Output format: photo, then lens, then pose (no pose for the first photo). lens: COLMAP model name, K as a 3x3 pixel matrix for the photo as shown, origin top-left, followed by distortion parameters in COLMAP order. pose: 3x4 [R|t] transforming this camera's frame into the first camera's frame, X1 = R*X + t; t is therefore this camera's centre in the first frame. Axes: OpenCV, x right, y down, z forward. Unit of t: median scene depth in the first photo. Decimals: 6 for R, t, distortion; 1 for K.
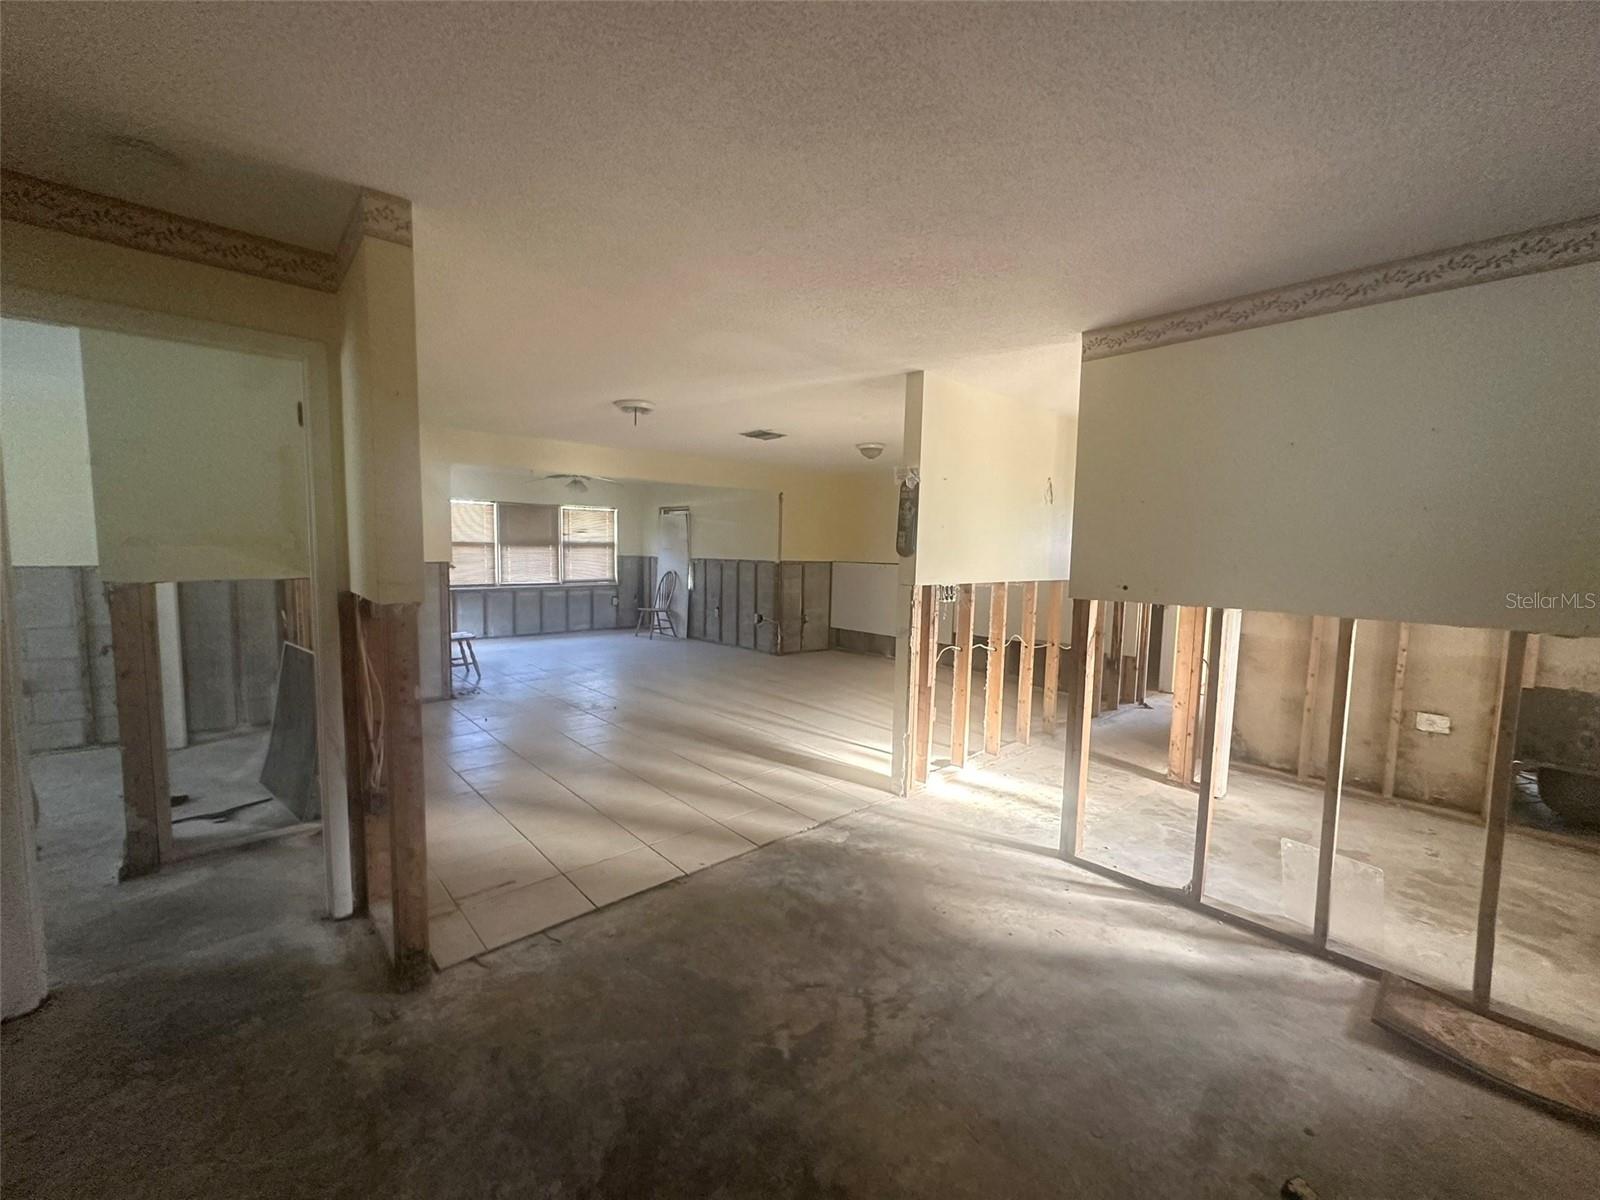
lens RADIAL K [[638.5, 0, 803.2], [0, 638.5, 601.3], [0, 0, 1]] dist [0.001120, 0.000123]
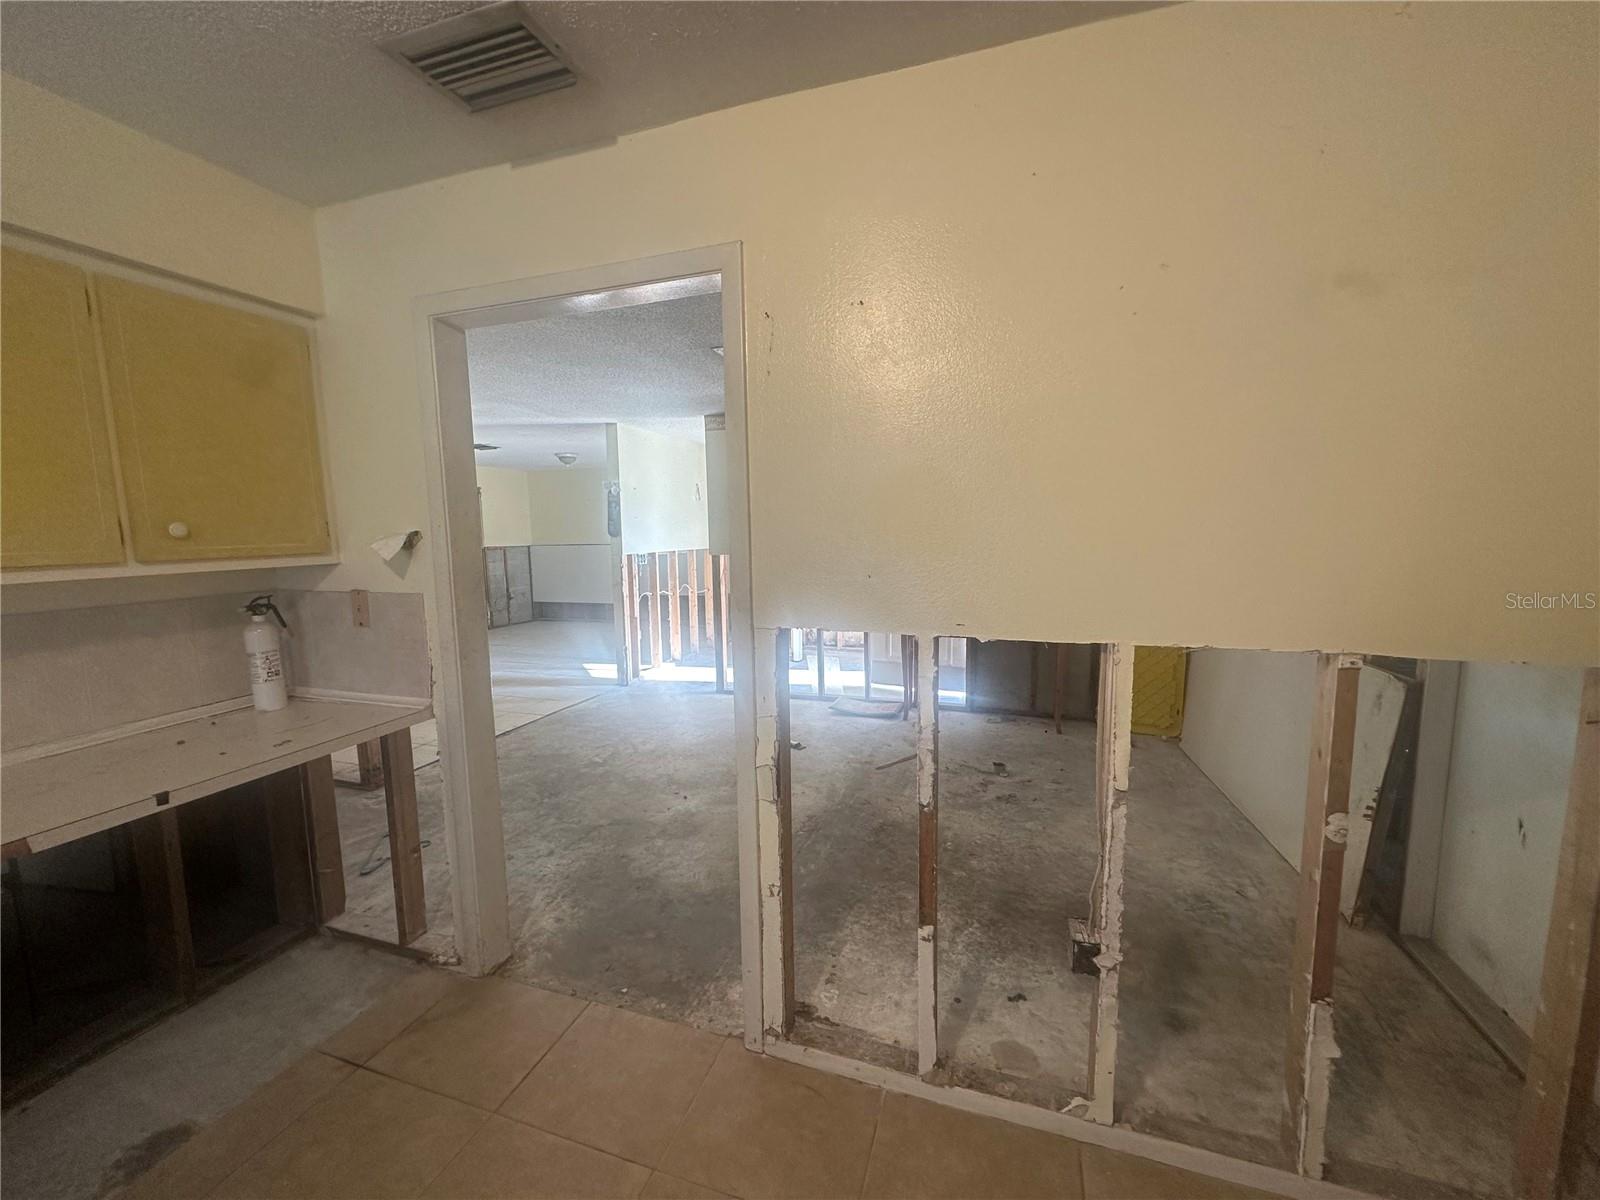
lens RADIAL K [[638.5, 0, 803.2], [0, 638.5, 601.3], [0, 0, 1]] dist [0.001120, 0.000123]
pose [[0.872591, -0.090288, 0.480034, -0.088495], [0.076251, 0.995898, 0.048710, 0.020617], [-0.482463, -0.005901, 0.875896, -0.267120]]
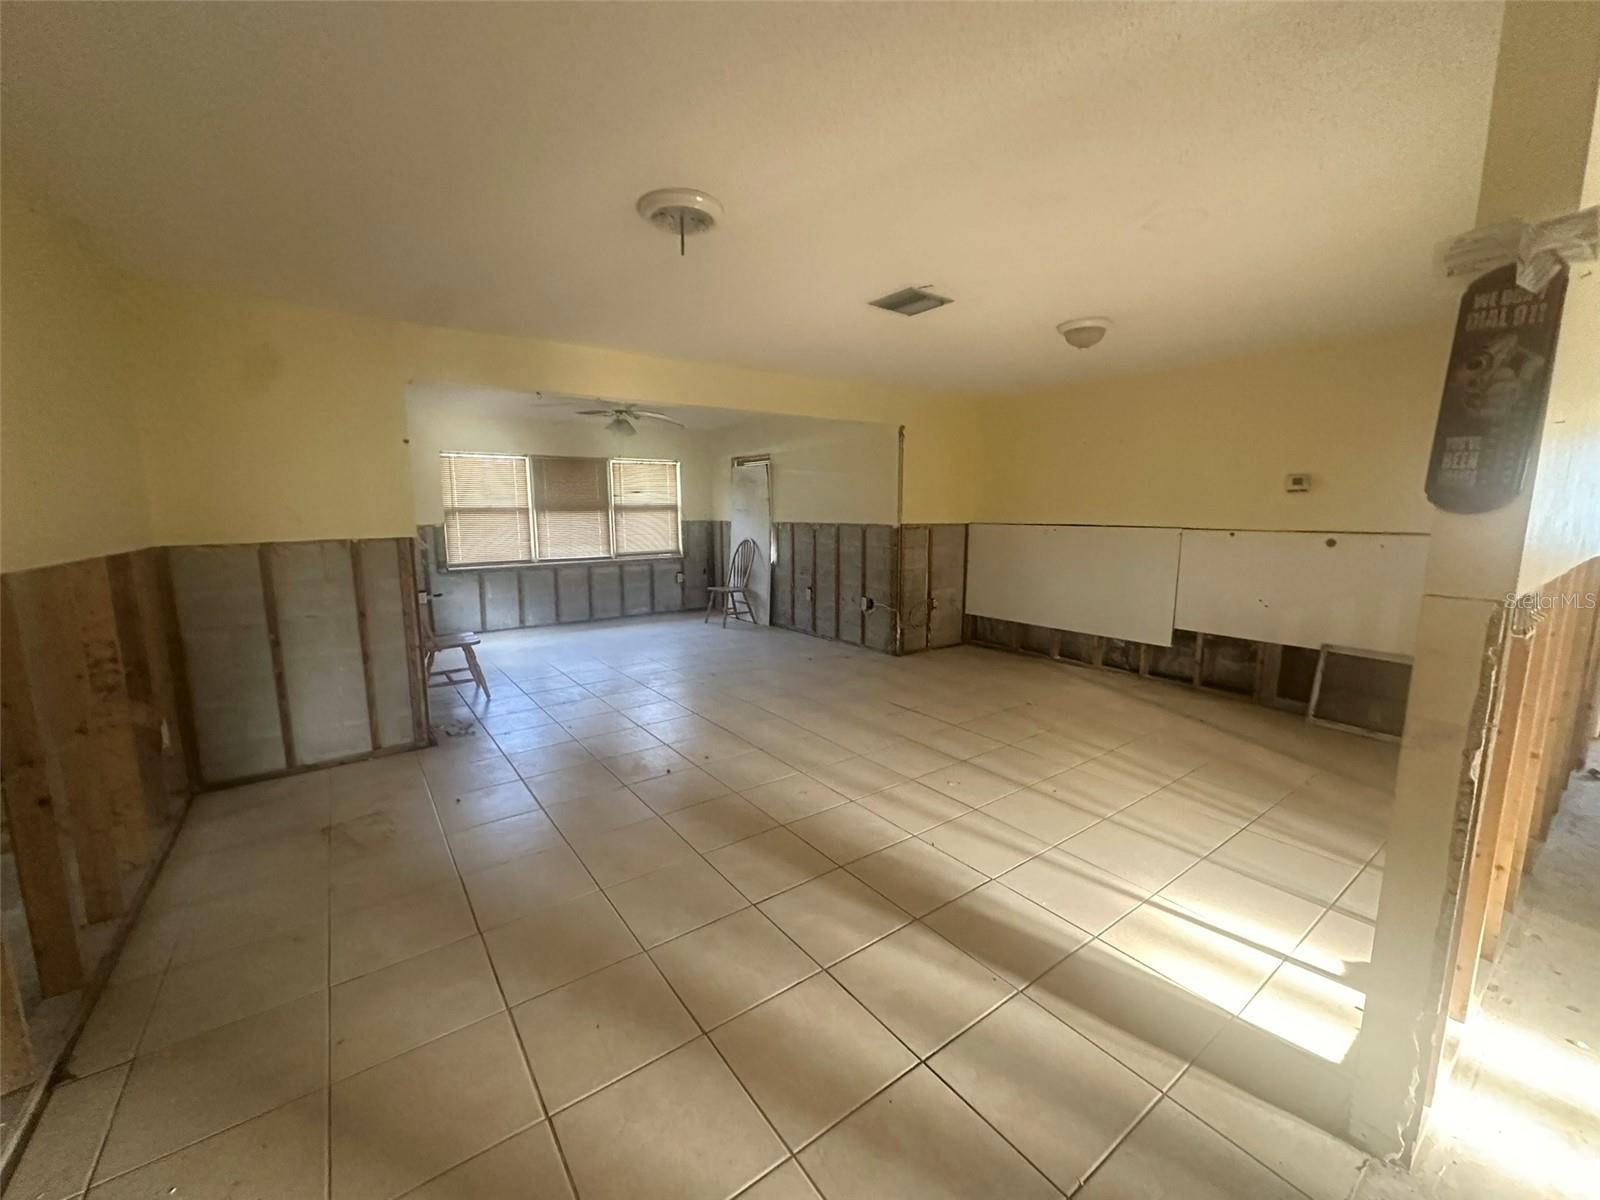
lens RADIAL K [[638.5, 0, 803.2], [0, 638.5, 601.3], [0, 0, 1]] dist [0.001120, 0.000123]
pose [[0.993631, -0.006079, -0.112520, -0.059869], [0.012878, 0.998127, 0.059805, -0.020120], [0.111946, -0.060873, 0.991848, 0.260049]]
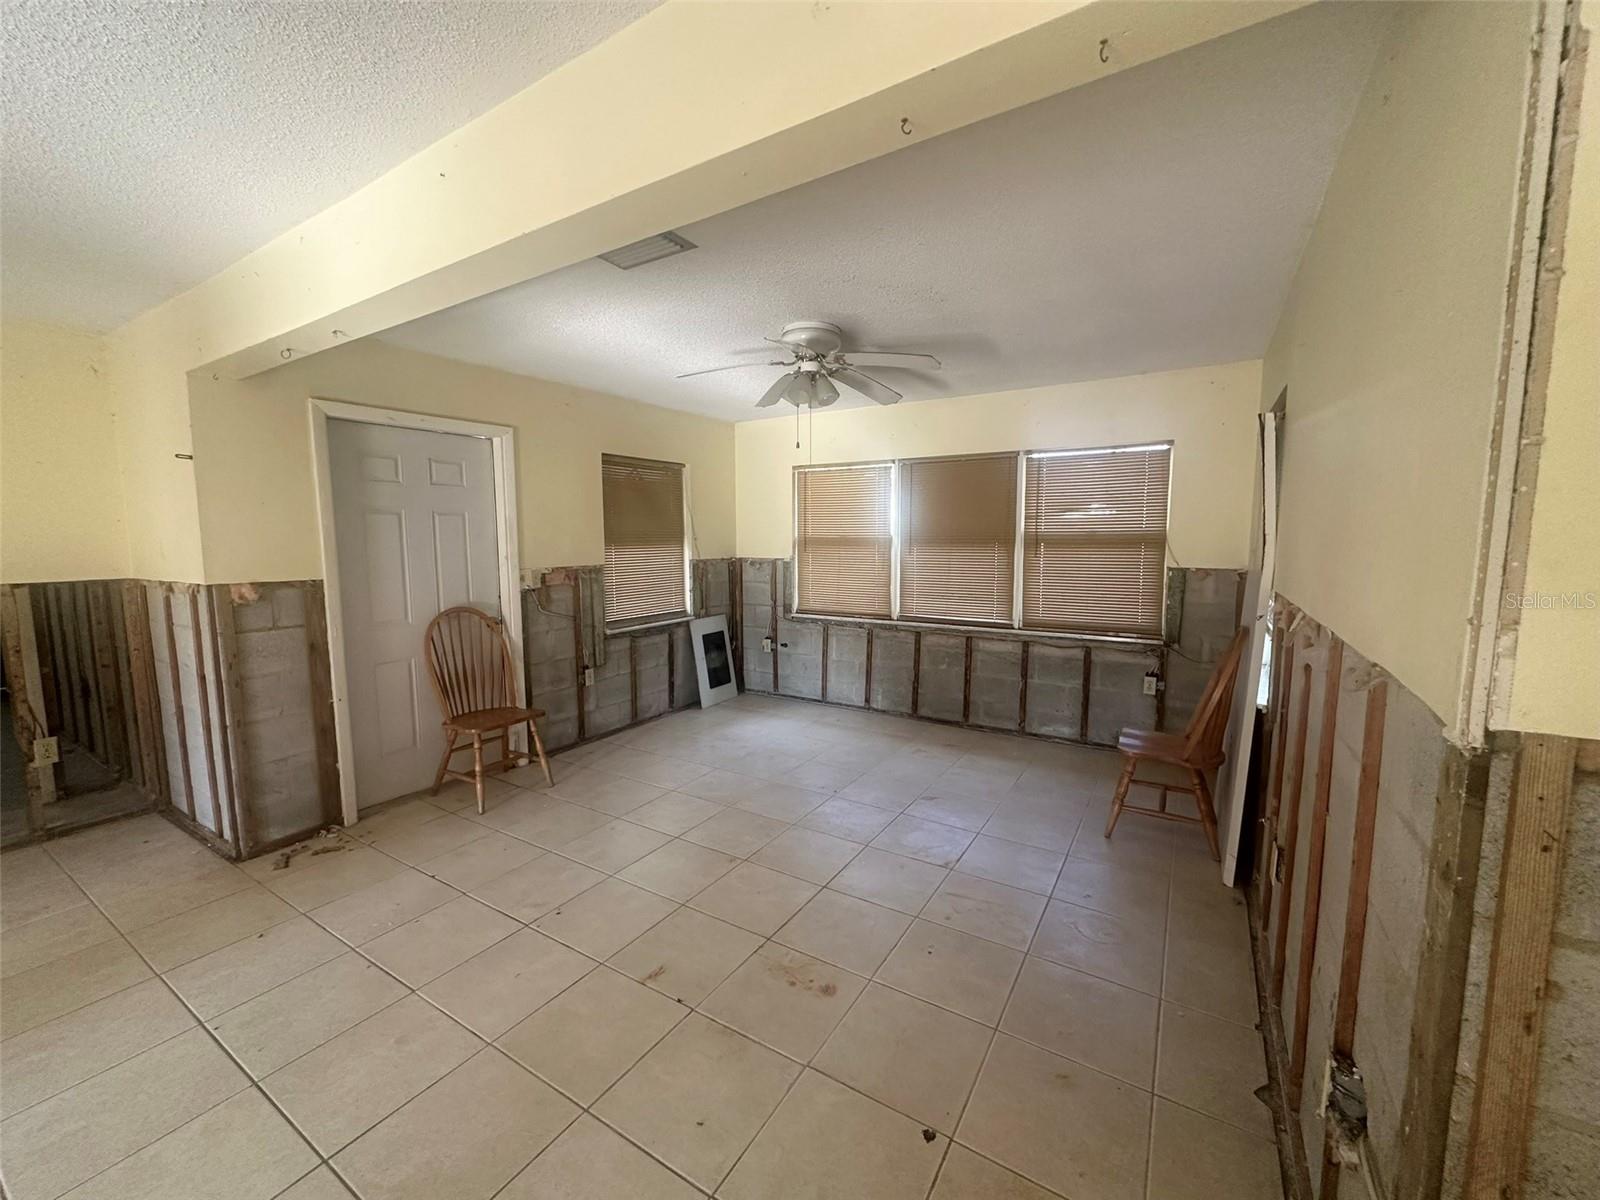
lens RADIAL K [[638.5, 0, 803.2], [0, 638.5, 601.3], [0, 0, 1]] dist [0.001120, 0.000123]
pose [[0.271706, 0.083059, -0.958789, 0.019610], [-0.079649, 0.994792, 0.063607, -0.071729], [0.959079, 0.059084, 0.276907, 0.828868]]
